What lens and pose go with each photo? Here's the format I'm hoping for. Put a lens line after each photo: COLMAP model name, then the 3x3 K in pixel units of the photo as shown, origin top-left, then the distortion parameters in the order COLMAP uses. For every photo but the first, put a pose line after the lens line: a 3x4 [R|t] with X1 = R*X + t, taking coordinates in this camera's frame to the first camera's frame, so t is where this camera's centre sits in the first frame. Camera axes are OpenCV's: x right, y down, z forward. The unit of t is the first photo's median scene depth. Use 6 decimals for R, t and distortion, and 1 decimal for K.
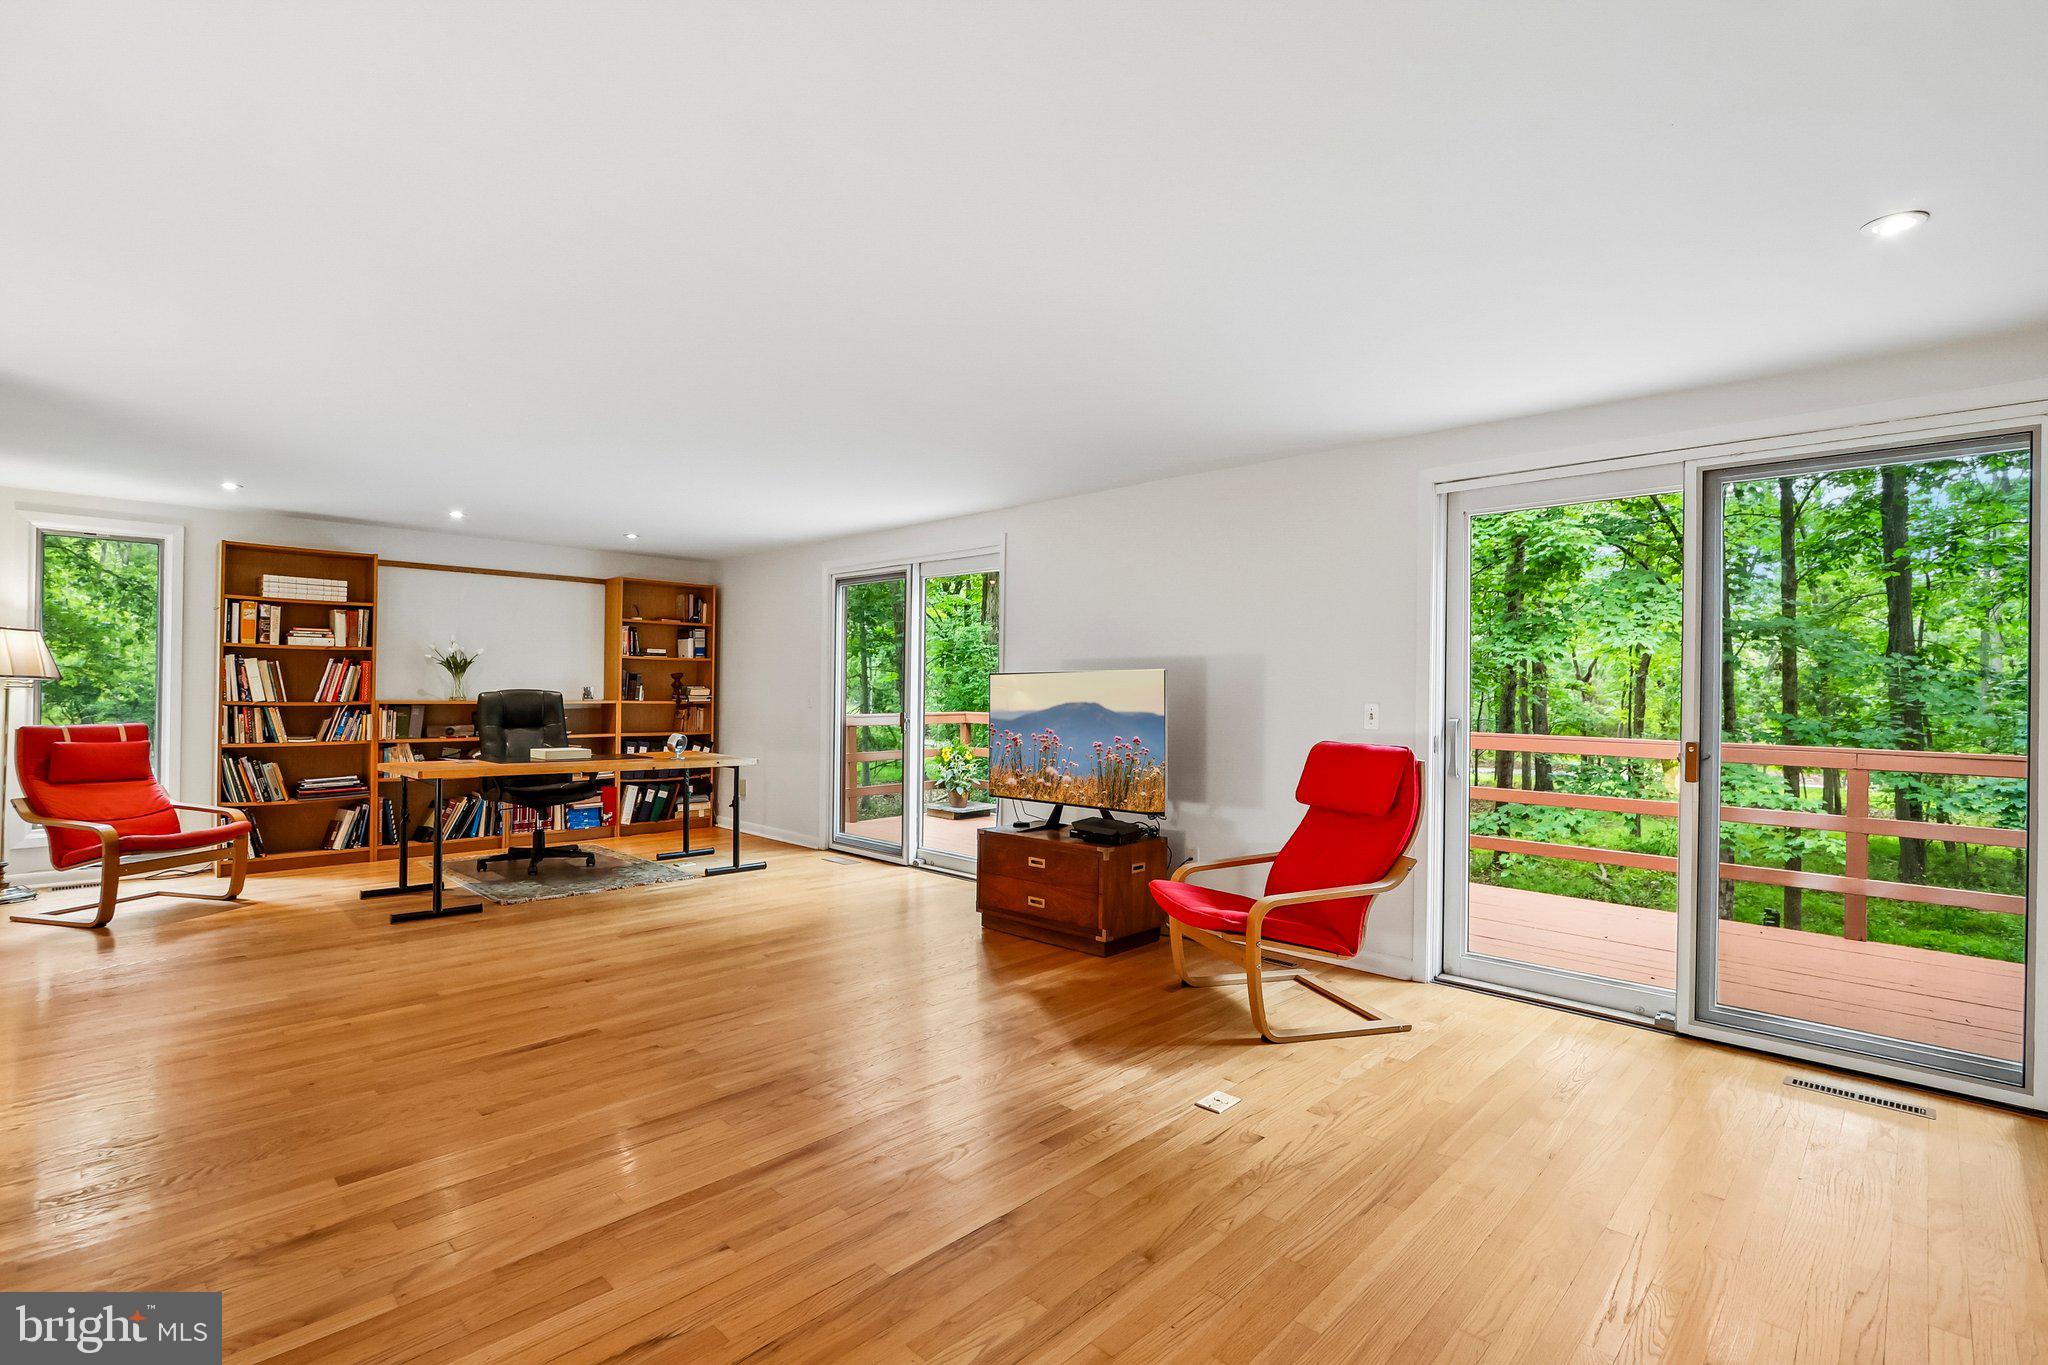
lens RADIAL K [[942.7, 0, 1003.0], [0, 942.7, 686.0], [0, 0, 1]] dist [-0.016514, 0.001435]
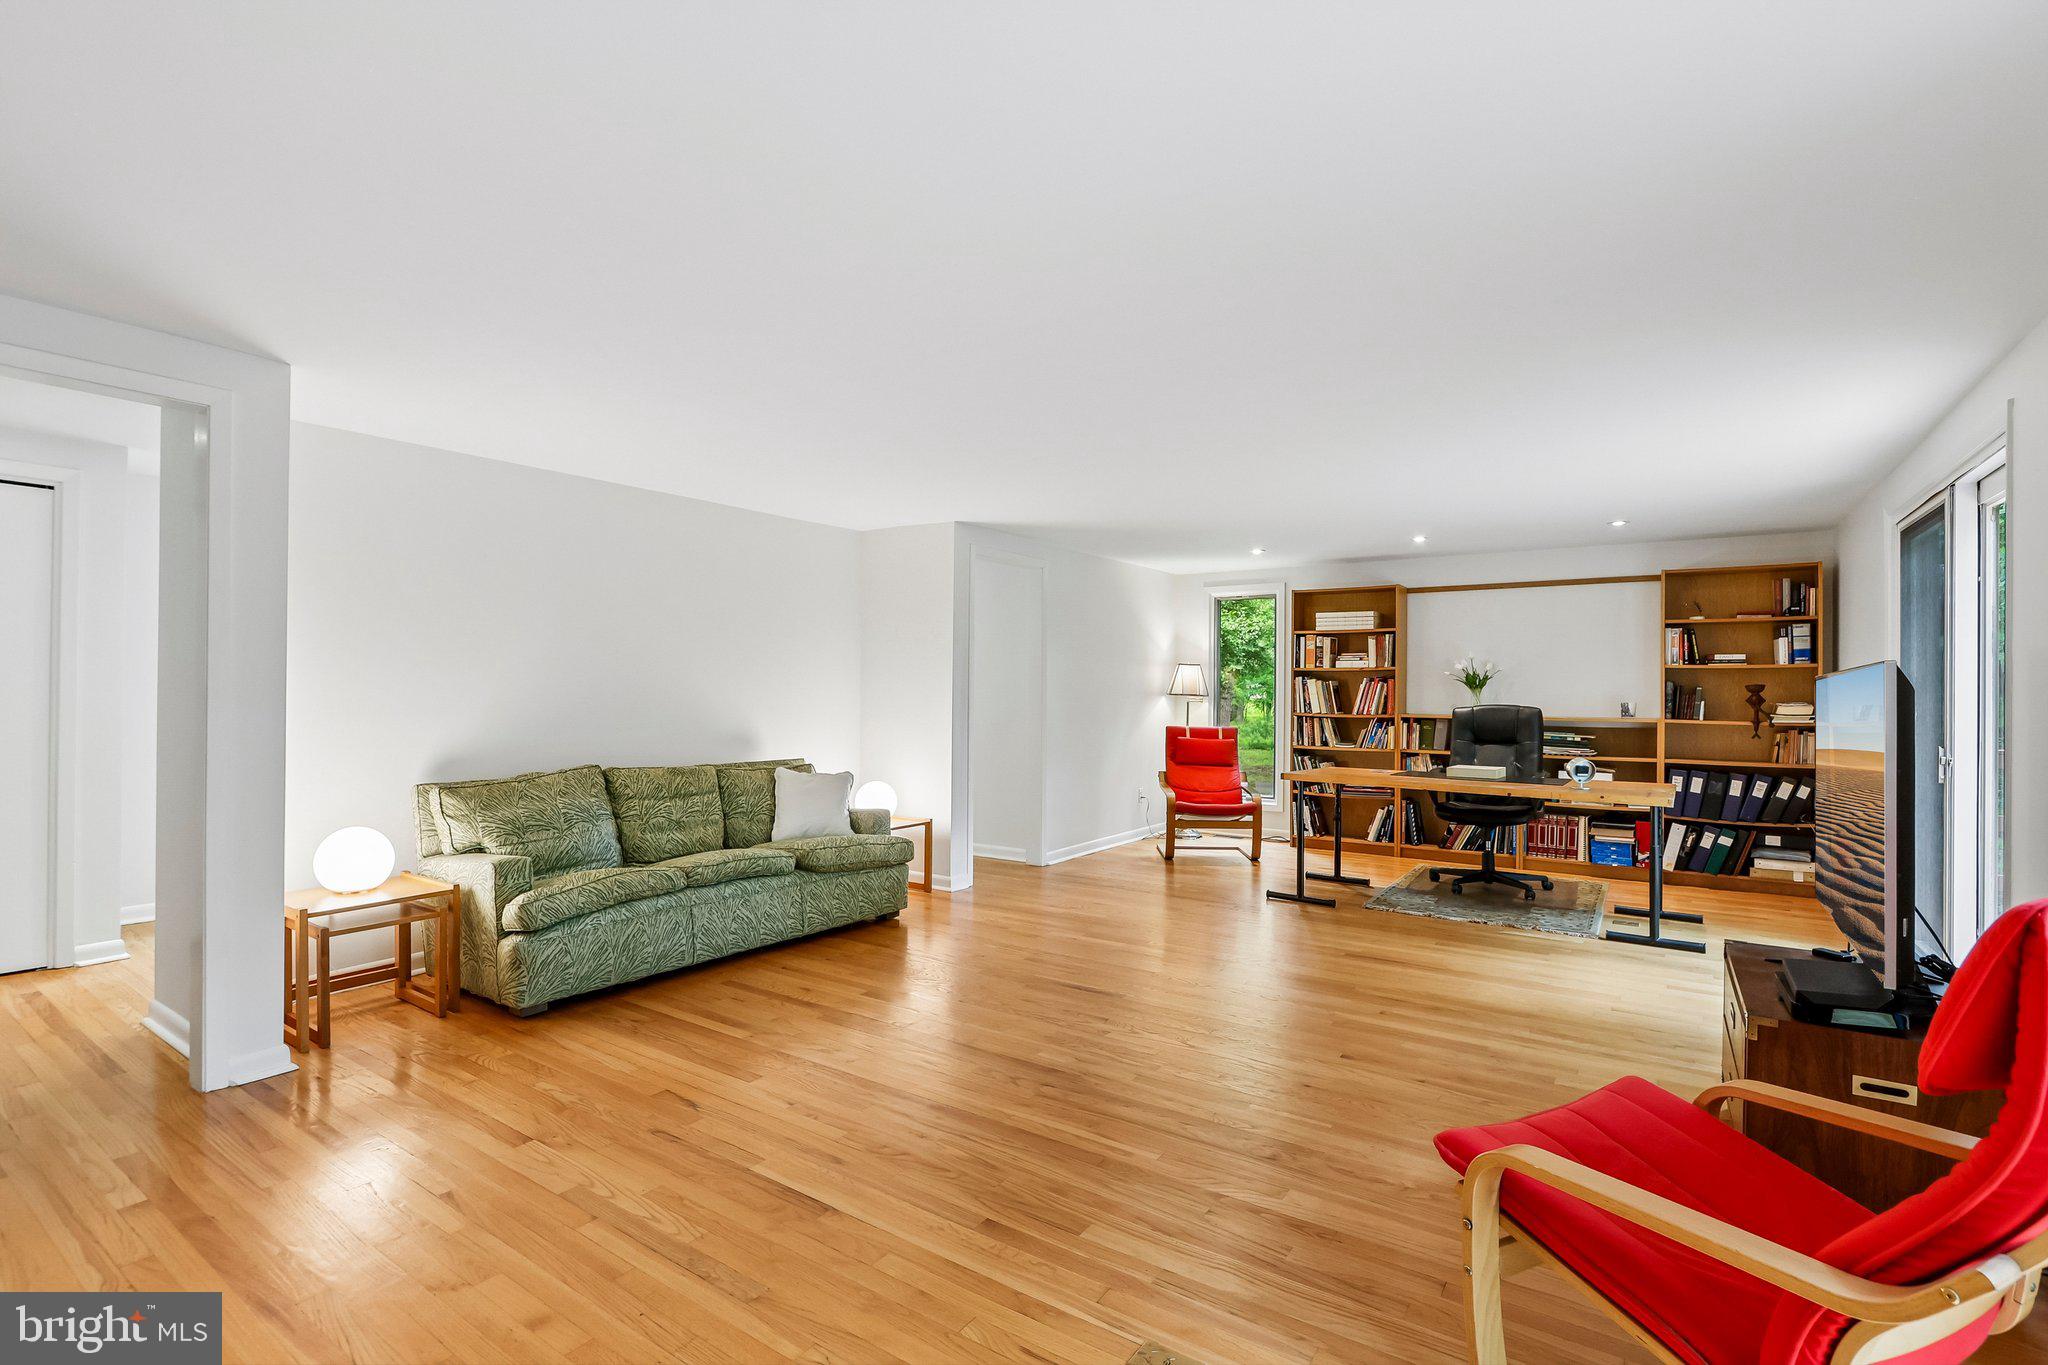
lens RADIAL K [[942.7, 0, 1012.3], [0, 942.7, 687.7], [0, 0, 1]] dist [-0.016514, 0.001435]
pose [[0.169259, -0.014844, -0.985460, 0.376822], [-0.003282, 0.999873, -0.015625, 0.002908], [0.985566, 0.005879, 0.169189, 0.361876]]
